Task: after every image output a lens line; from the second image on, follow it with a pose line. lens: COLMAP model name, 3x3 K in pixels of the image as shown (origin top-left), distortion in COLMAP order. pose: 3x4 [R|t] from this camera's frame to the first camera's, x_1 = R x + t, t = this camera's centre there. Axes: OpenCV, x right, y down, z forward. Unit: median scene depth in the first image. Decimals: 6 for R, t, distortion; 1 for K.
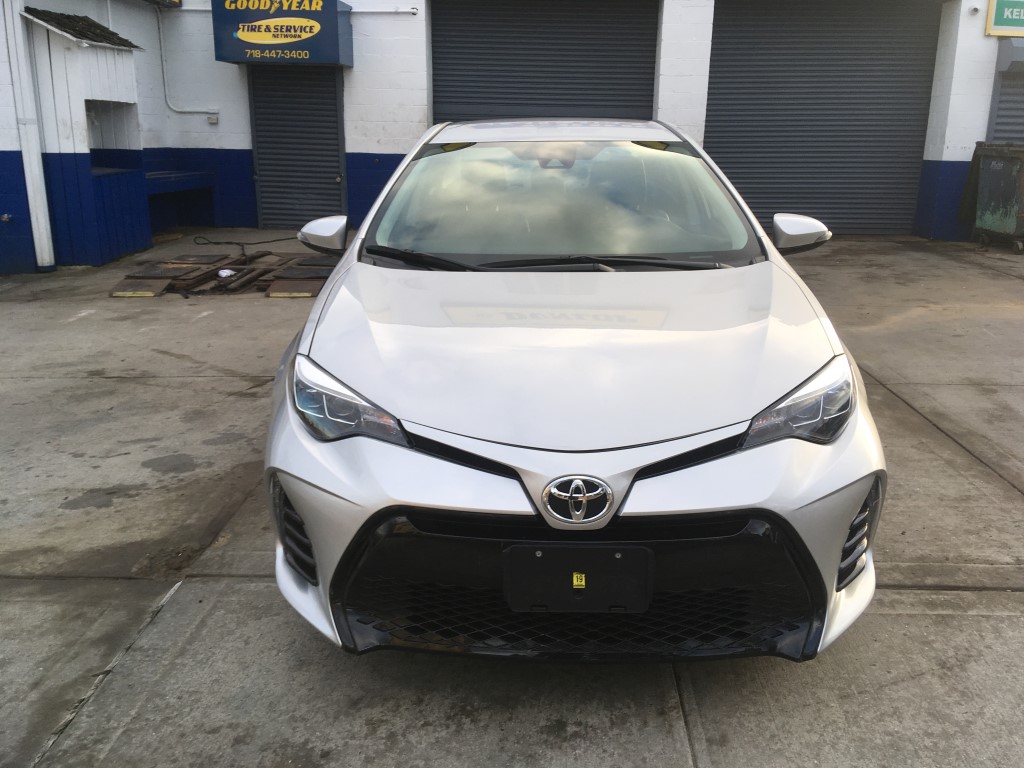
lens RADIAL K [[864.9, 0, 509.5], [0, 864.9, 387.0], [0, 0, 1]] dist [0.108344, -0.160244]
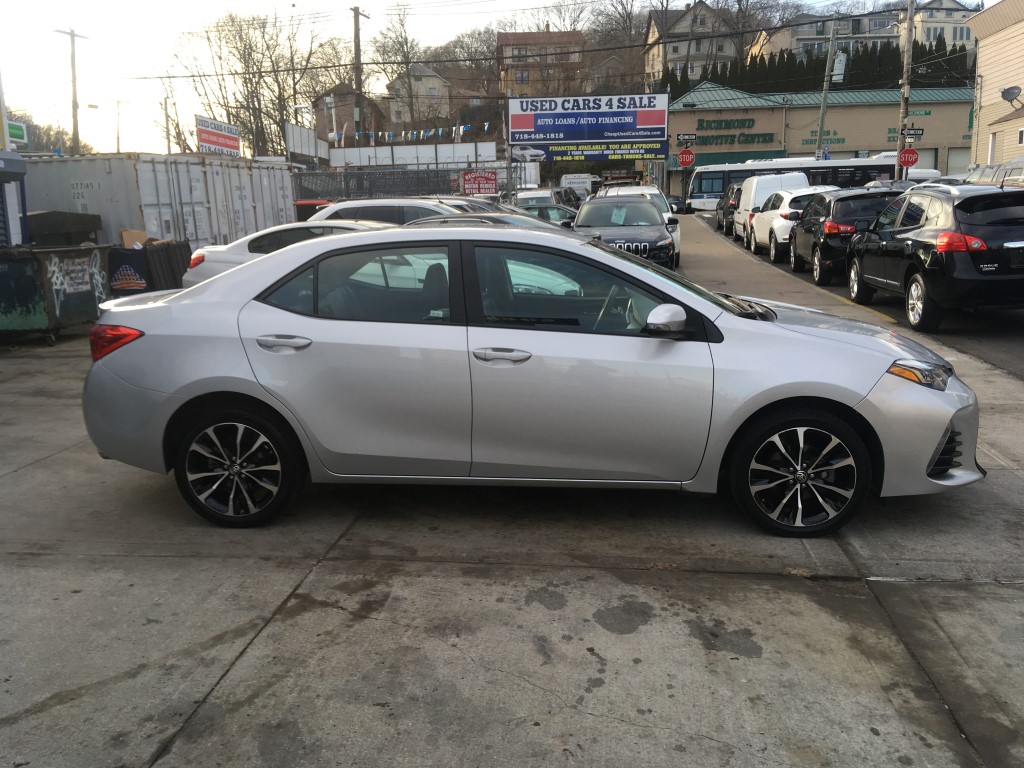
lens RADIAL K [[864.9, 0, 511.1], [0, 864.9, 381.3], [0, 0, 1]] dist [0.108344, -0.160244]
pose [[0.068799, -0.191262, 0.979125, -1.412445], [0.303354, 0.938988, 0.162106, -0.360901], [-0.950391, 0.285869, 0.122621, 1.107628]]
